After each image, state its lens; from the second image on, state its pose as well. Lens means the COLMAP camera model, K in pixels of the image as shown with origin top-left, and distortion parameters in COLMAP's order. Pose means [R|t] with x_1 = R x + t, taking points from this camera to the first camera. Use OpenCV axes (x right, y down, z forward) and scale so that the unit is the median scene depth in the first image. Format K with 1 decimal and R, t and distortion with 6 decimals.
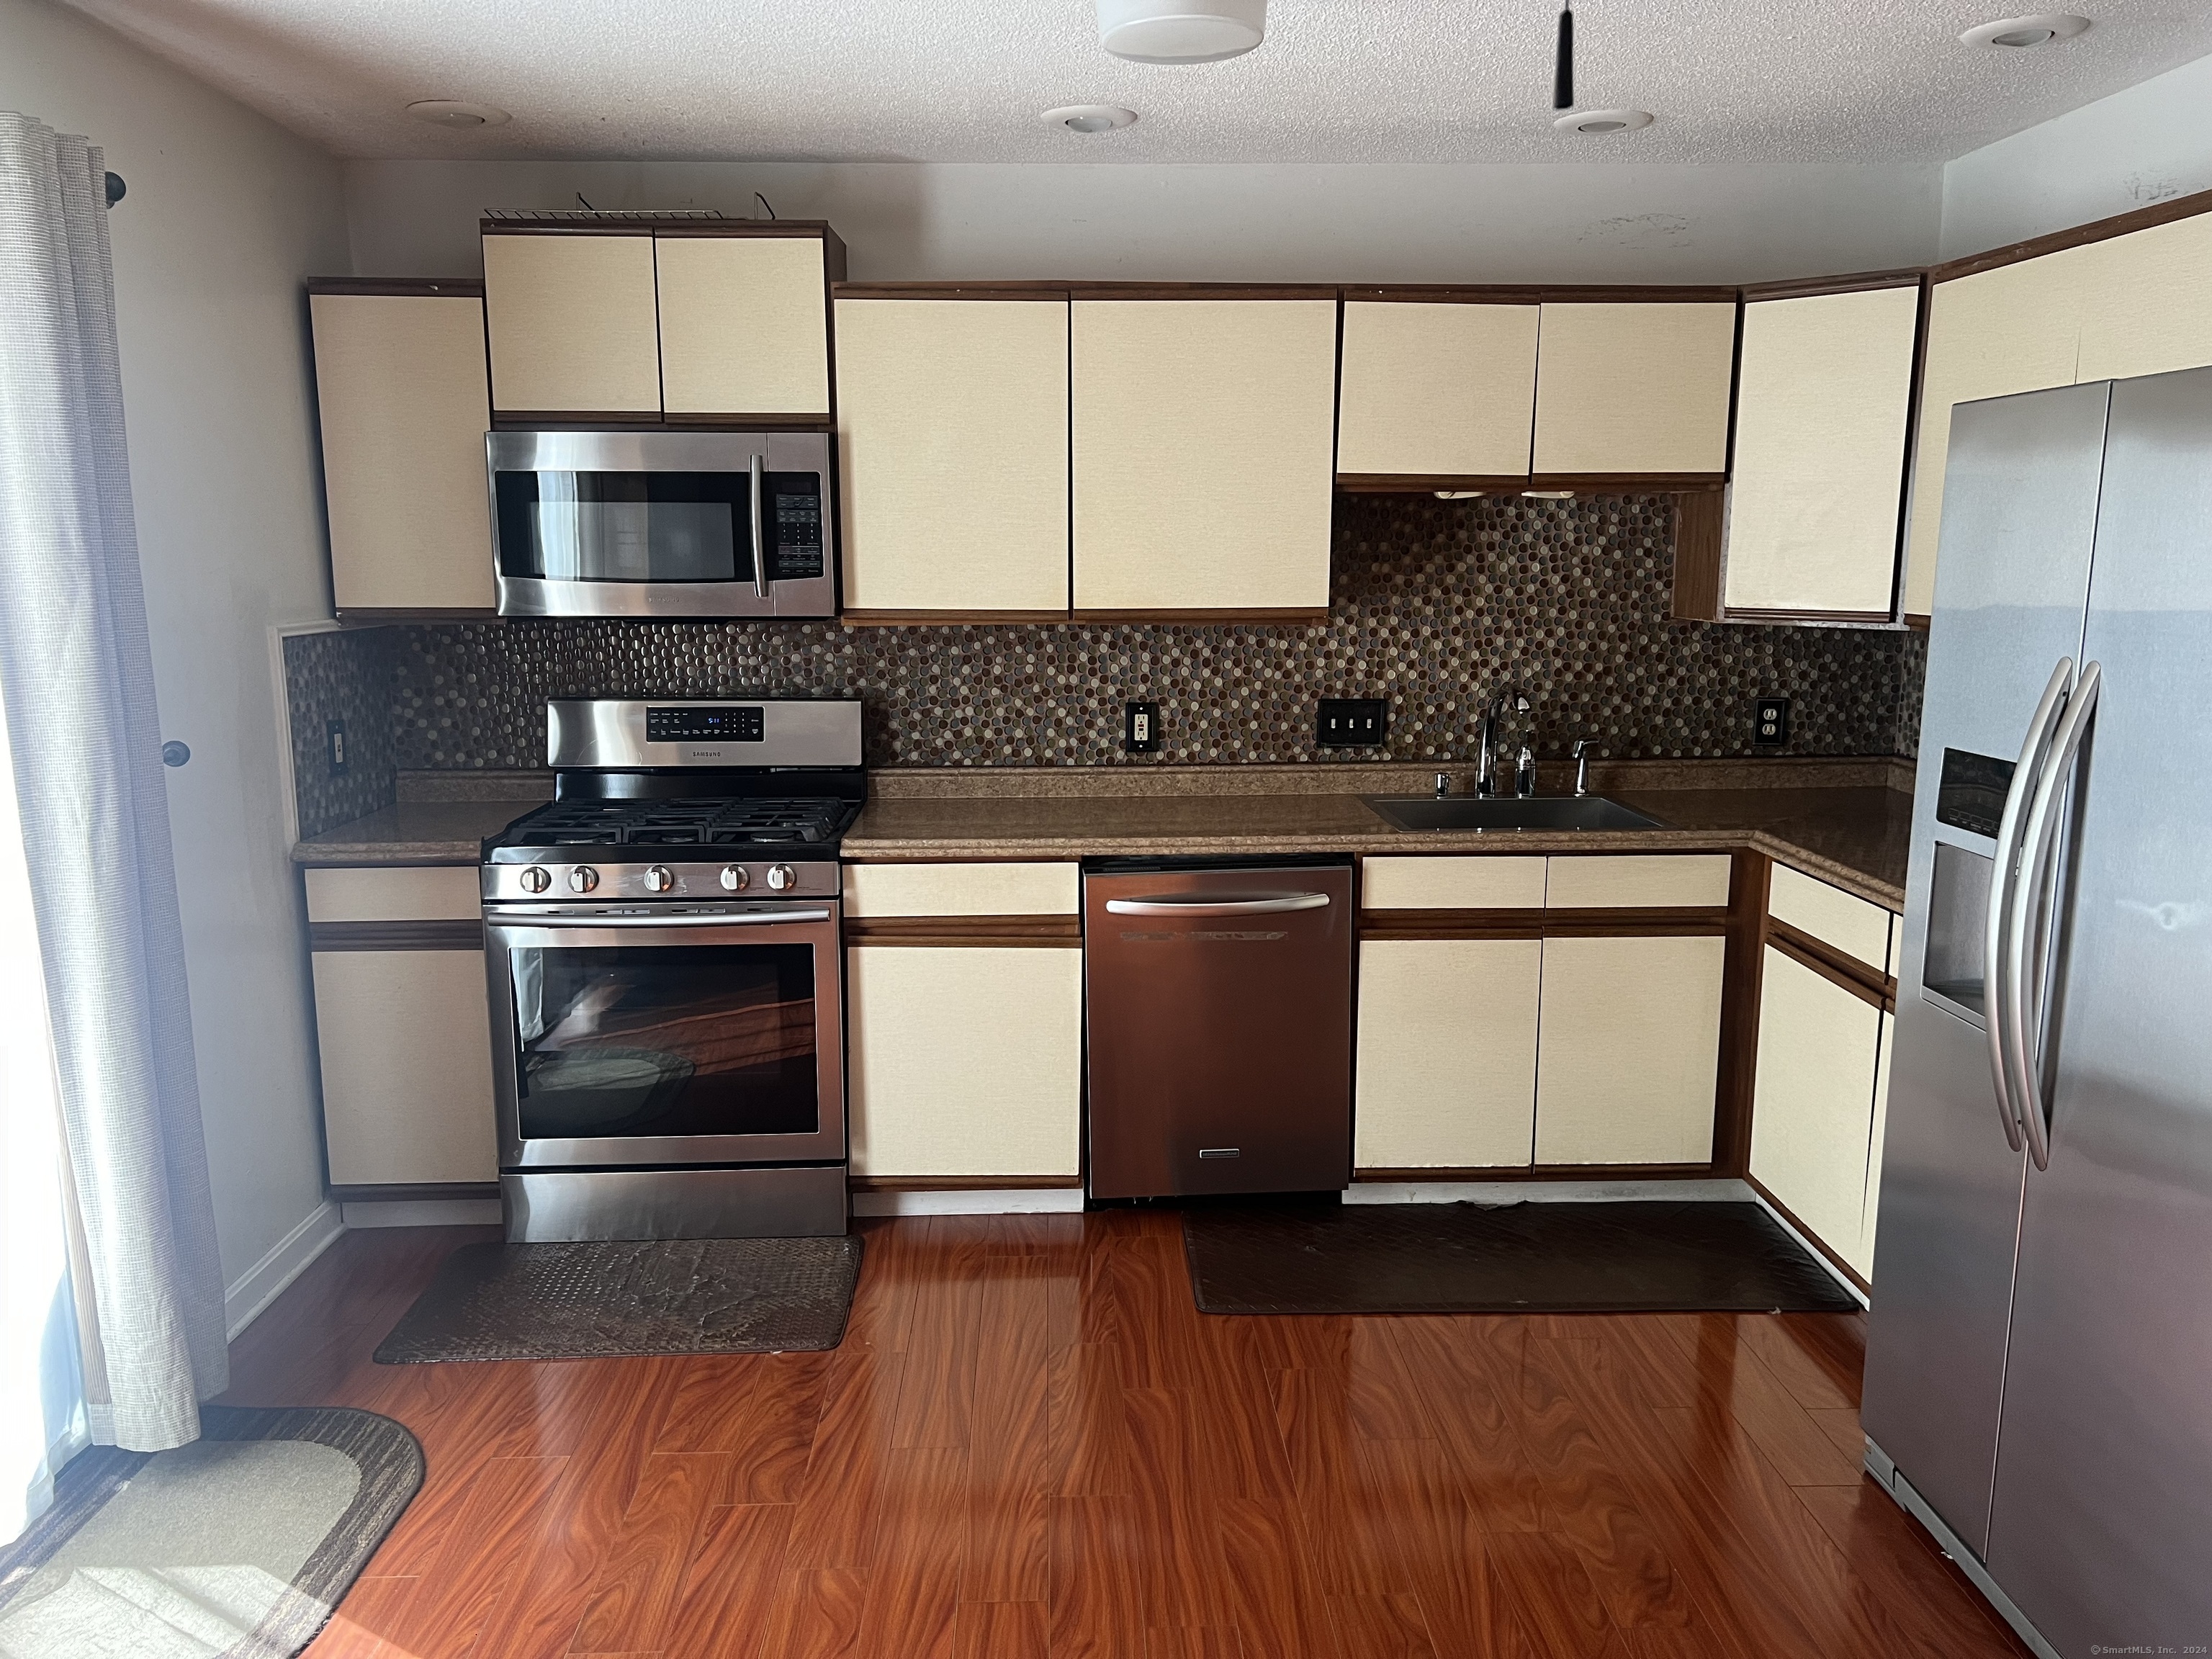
lens RADIAL K [[1672.5, 0, 1102.3], [0, 1672.5, 841.6], [0, 0, 1]] dist [0.064807, -0.074085]
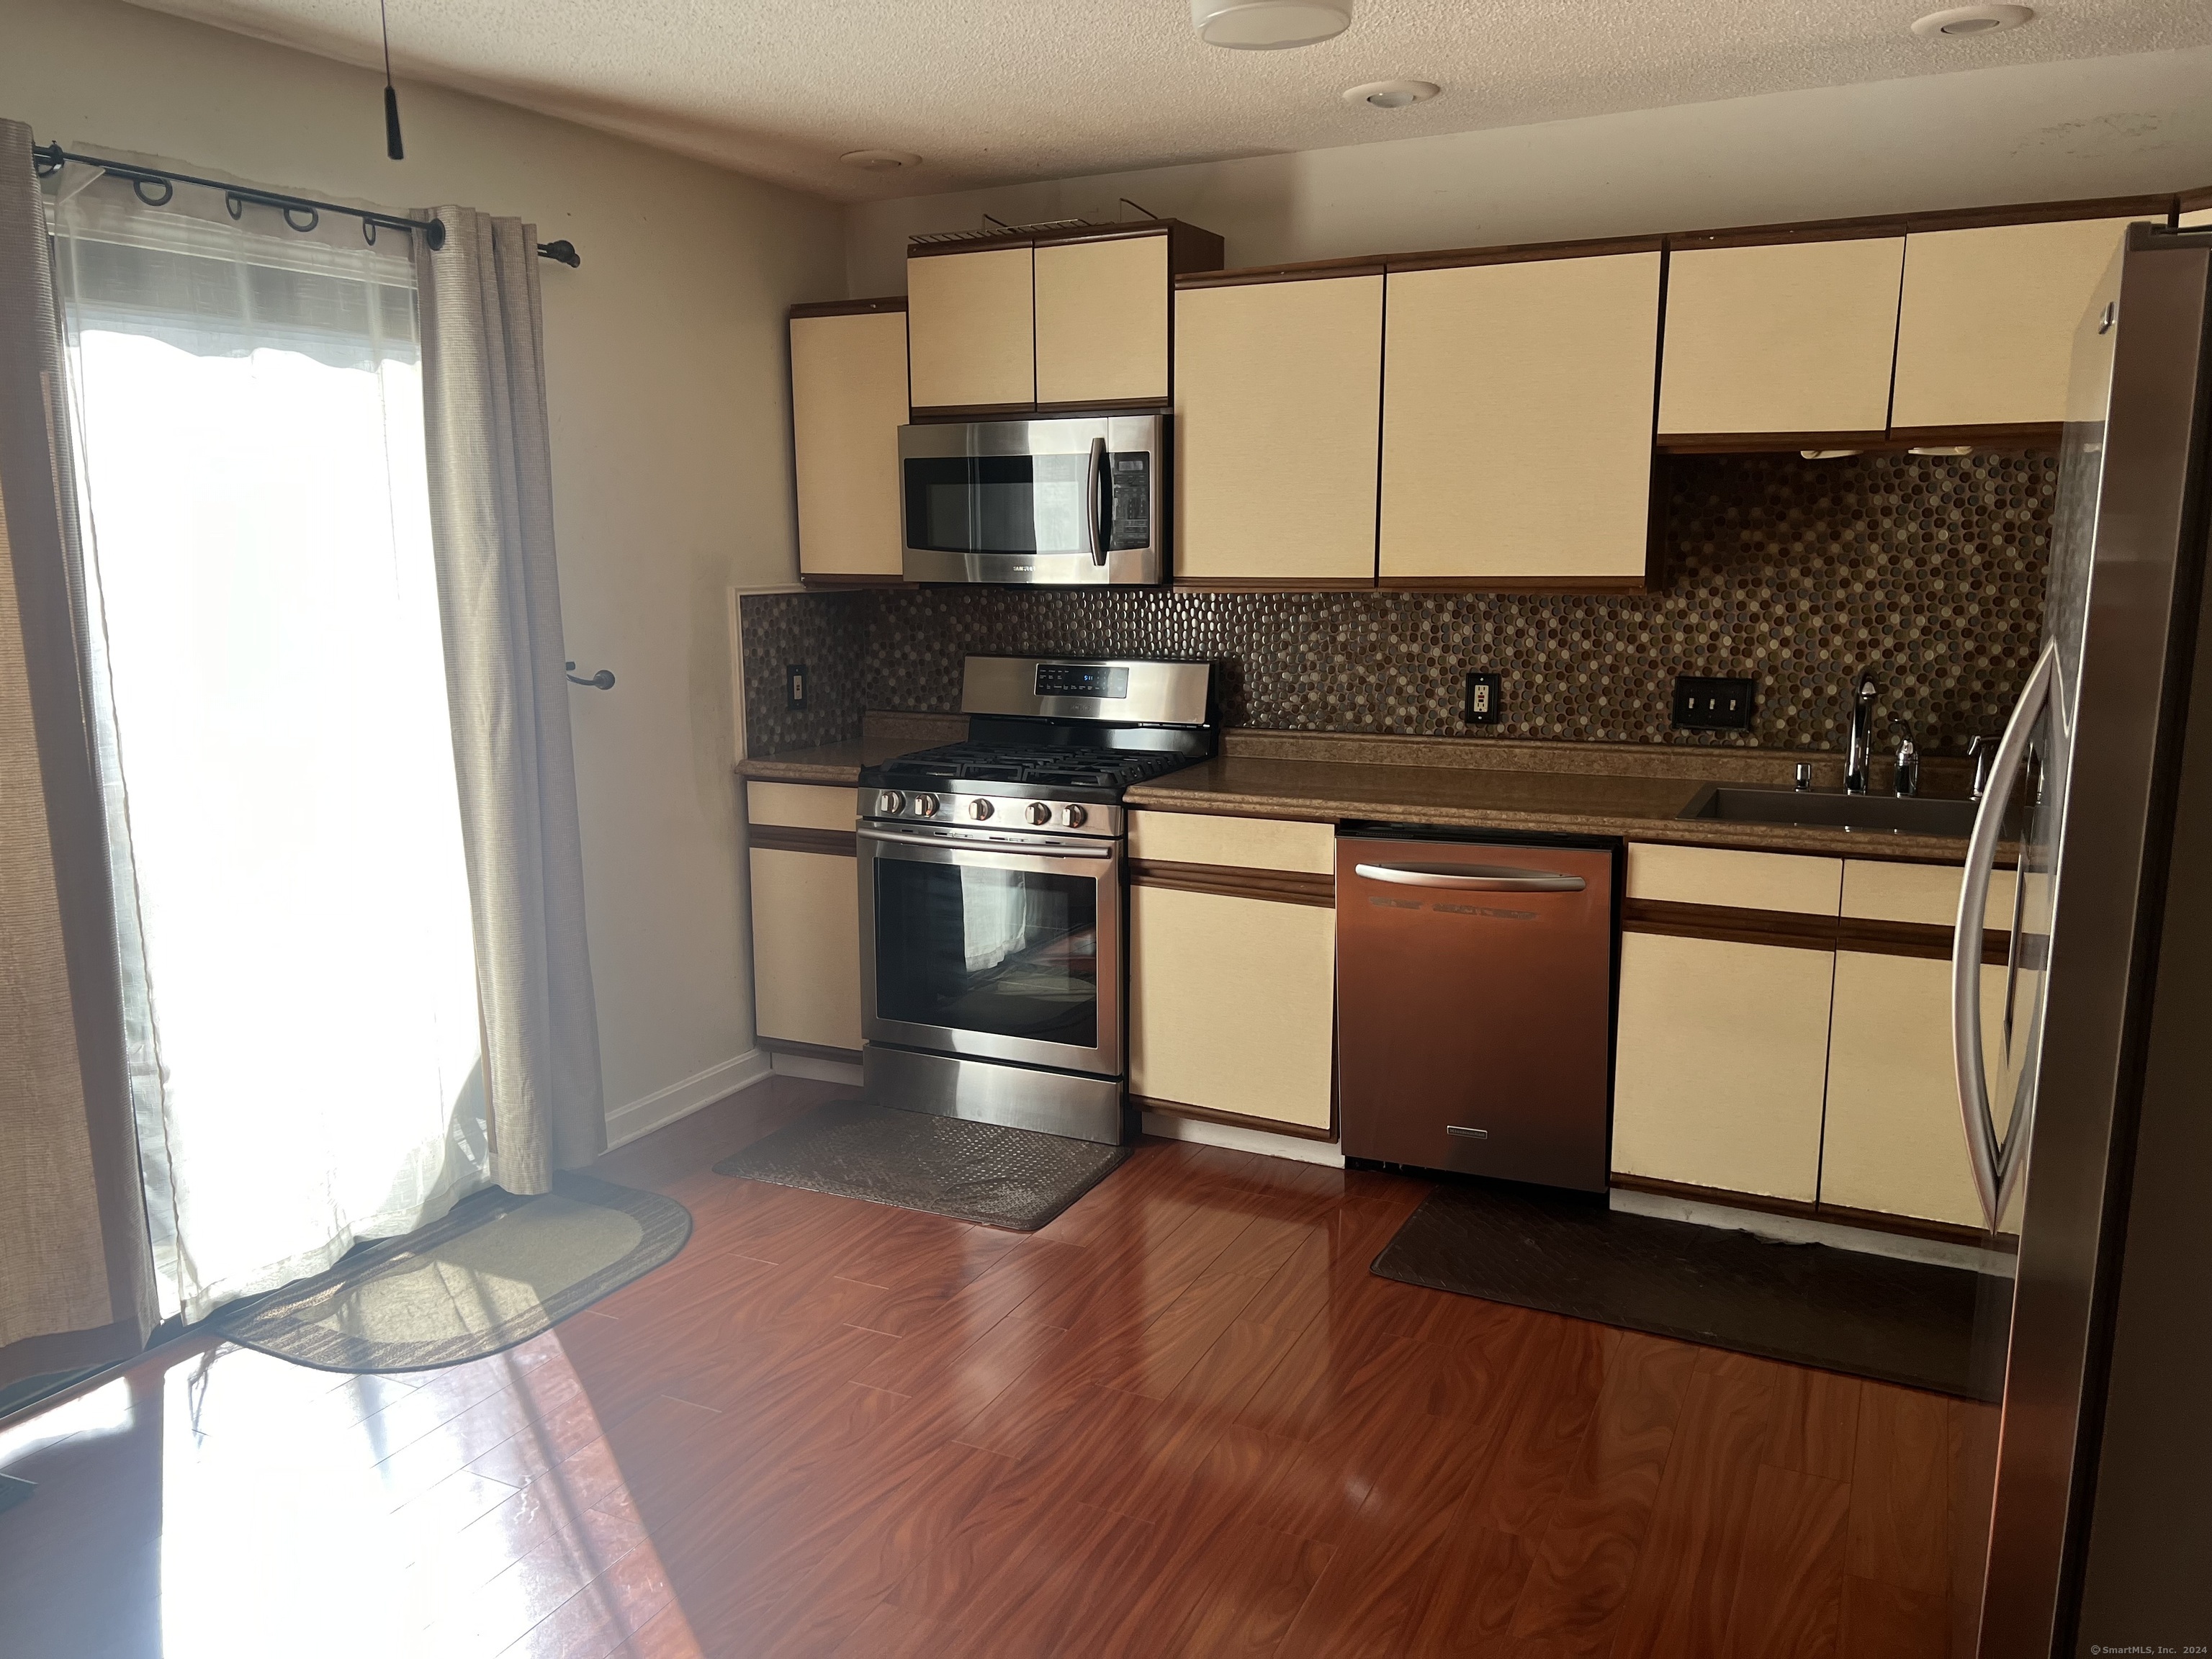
lens RADIAL K [[1672.5, 0, 1096.4], [0, 1672.5, 835.6], [0, 0, 1]] dist [0.064807, -0.074085]
pose [[0.877972, 0.080975, -0.471814, 0.330447], [-0.077129, 0.996641, 0.027523, 0.002356], [0.472458, 0.012226, 0.881268, 0.023550]]
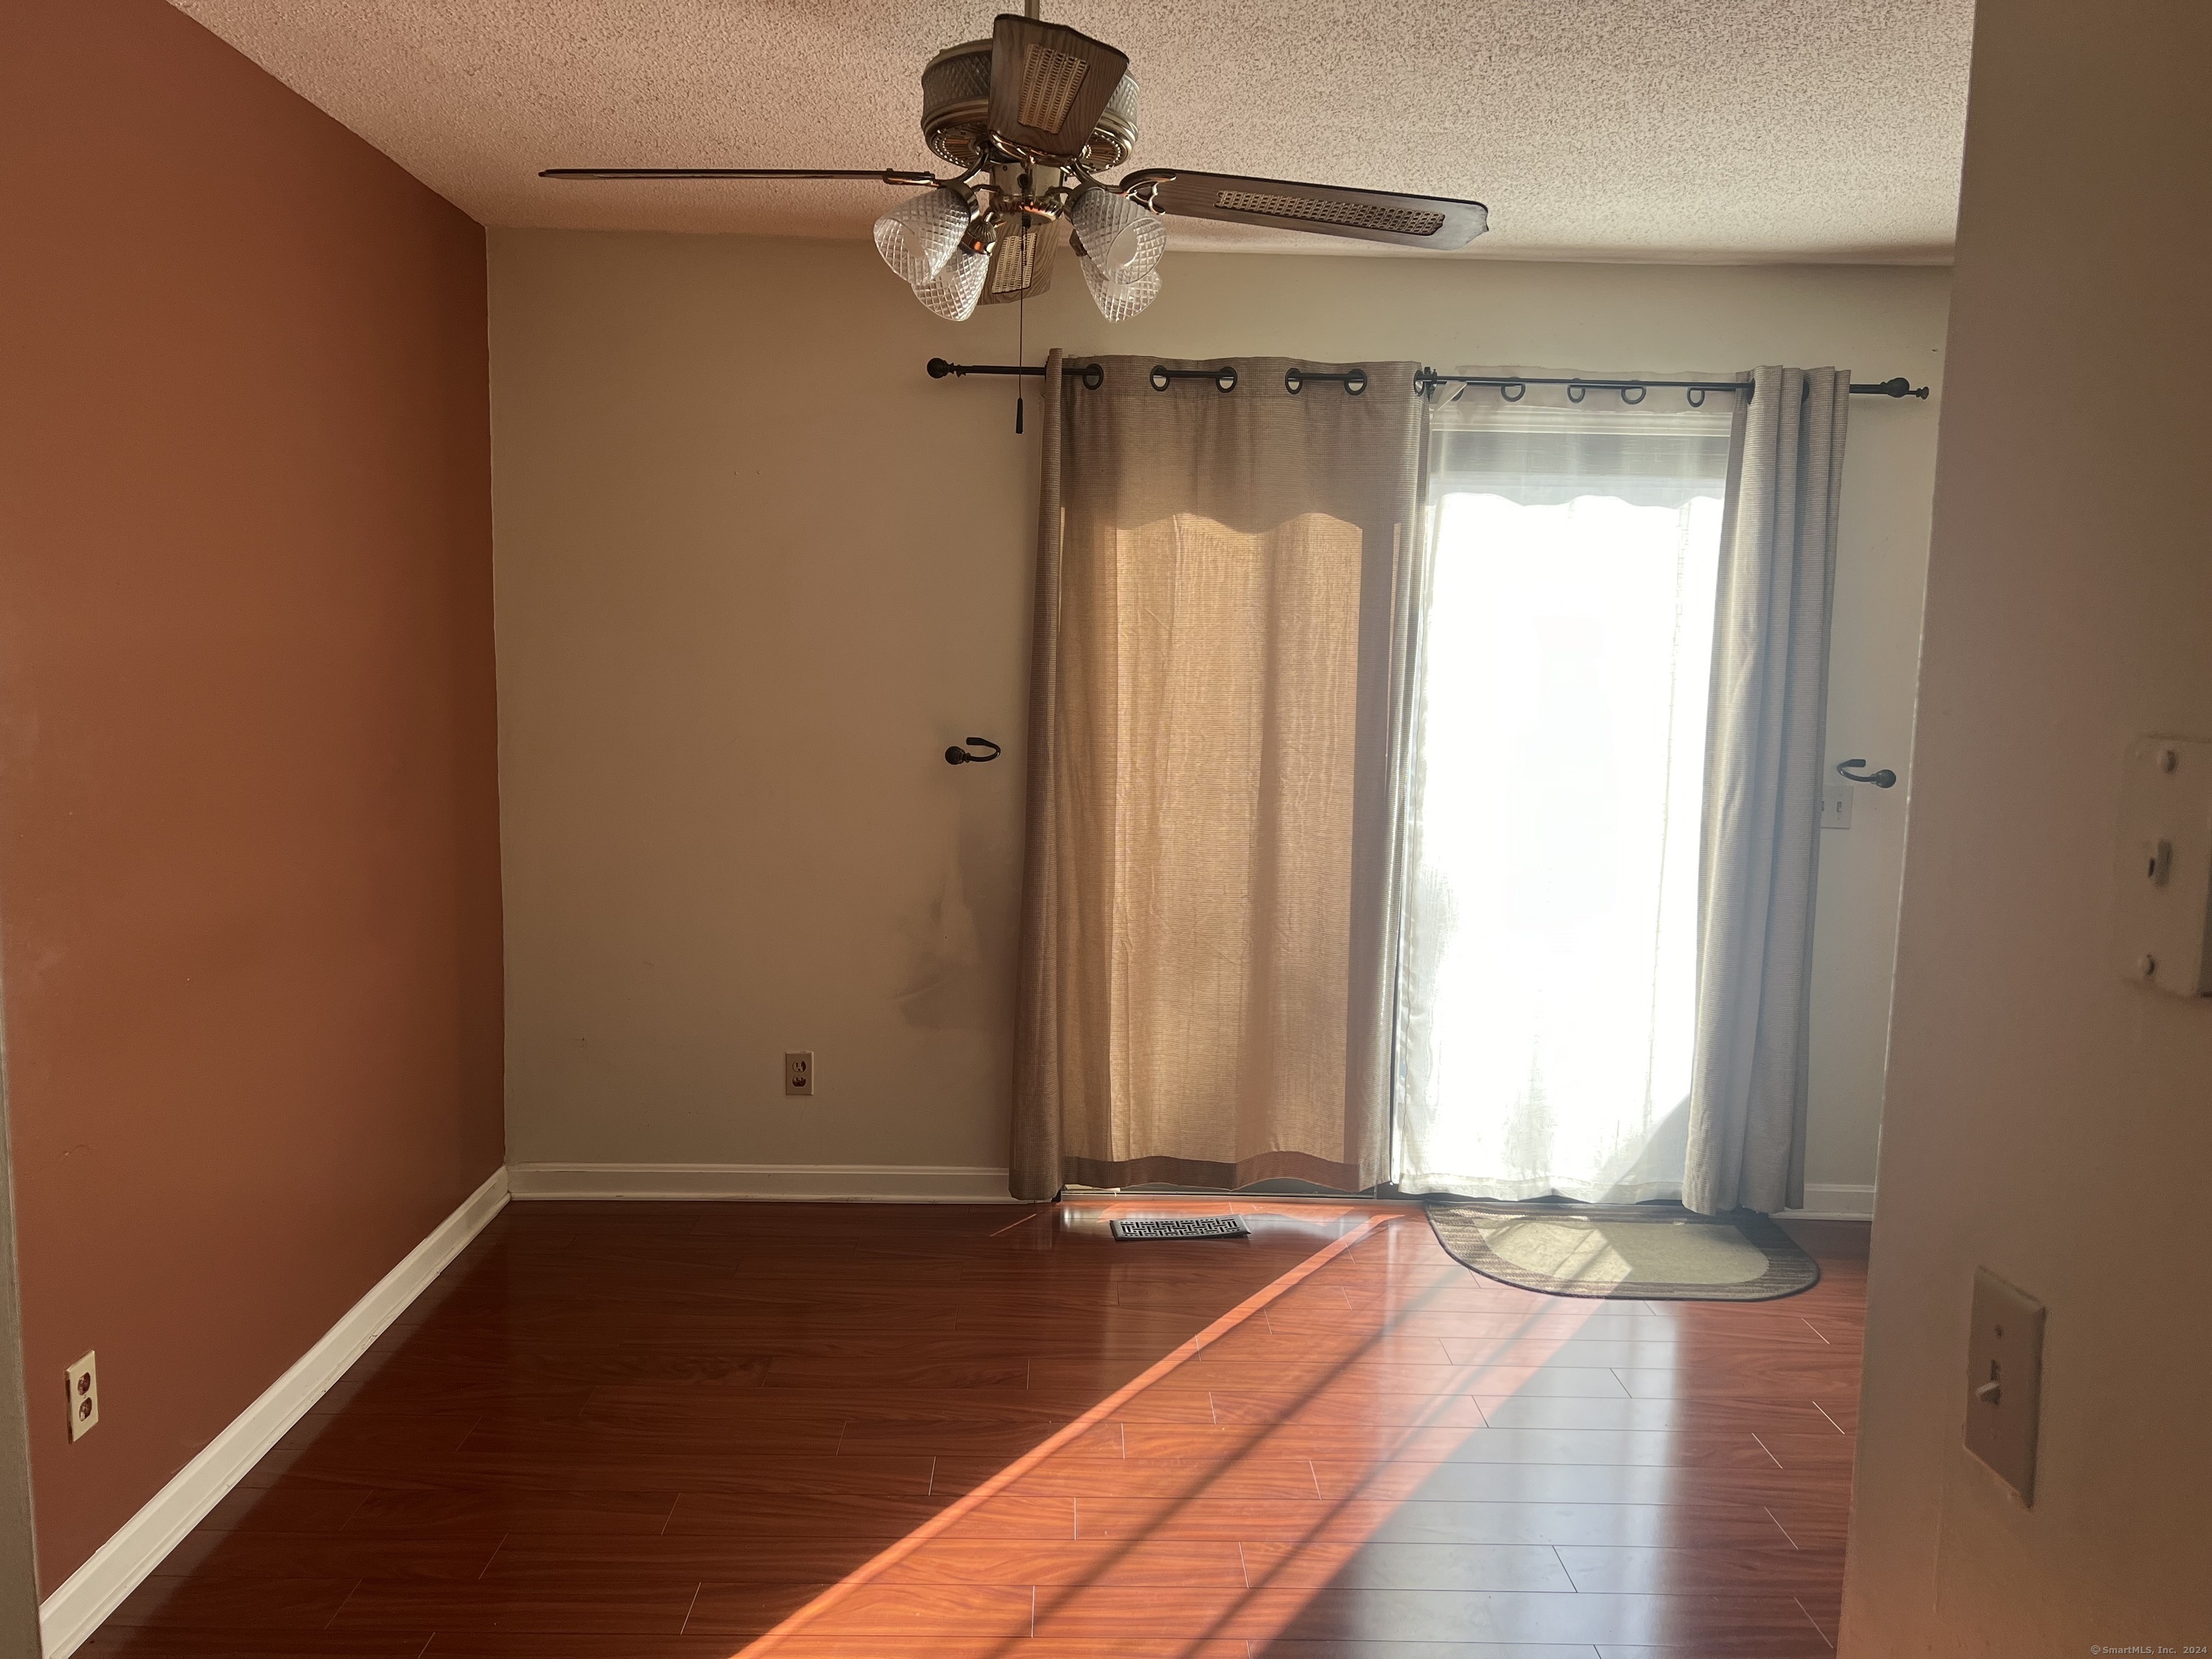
lens RADIAL K [[1672.5, 0, 1103.6], [0, 1672.5, 846.5], [0, 0, 1]] dist [0.064807, -0.074085]
pose [[-0.020038, 0.124835, -0.991975, 0.681882], [-0.199064, 0.971811, 0.126318, -0.036107], [0.979782, 0.199997, 0.005377, 0.293967]]
